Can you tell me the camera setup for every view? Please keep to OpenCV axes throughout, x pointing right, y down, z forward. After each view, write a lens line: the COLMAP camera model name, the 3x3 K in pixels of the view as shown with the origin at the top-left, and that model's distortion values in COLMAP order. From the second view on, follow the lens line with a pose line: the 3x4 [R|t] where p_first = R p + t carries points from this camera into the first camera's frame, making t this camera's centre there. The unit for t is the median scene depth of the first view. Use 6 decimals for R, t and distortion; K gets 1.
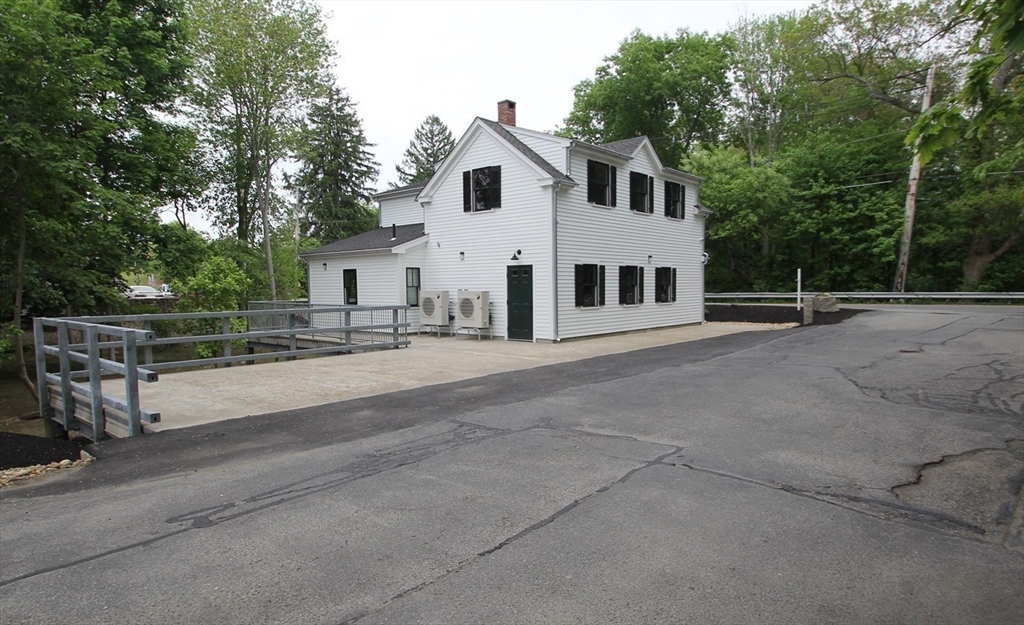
lens RADIAL K [[612.6, 0, 519.4], [0, 612.6, 311.8], [0, 0, 1]] dist [0.002925, -0.002491]
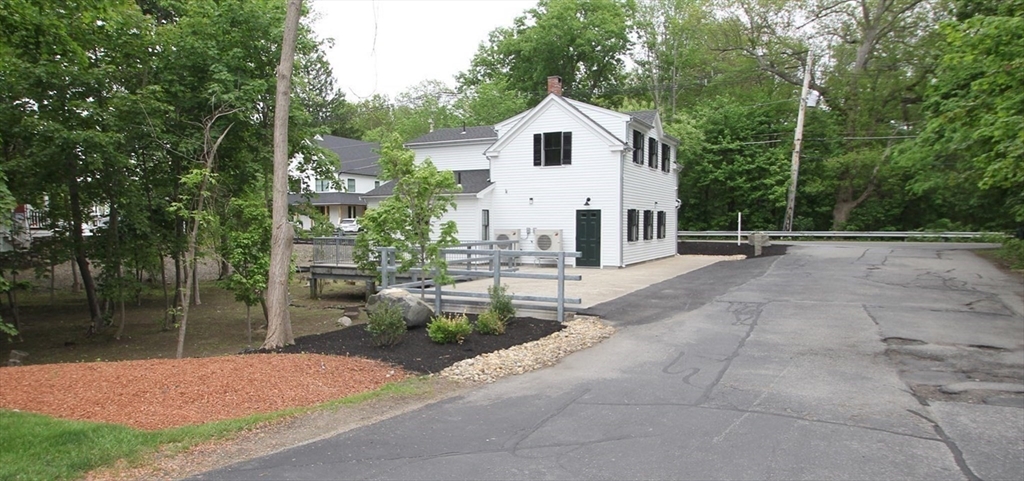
lens RADIAL K [[654.1, 0, 506.0], [0, 654.1, 244.6], [0, 0, 1]] dist [0.007387, 0.001556]
pose [[0.973594, -0.000040, 0.228287, -0.240475], [0.002092, 0.999960, -0.008746, 0.004982], [-0.228277, 0.008993, 0.973555, -0.152816]]
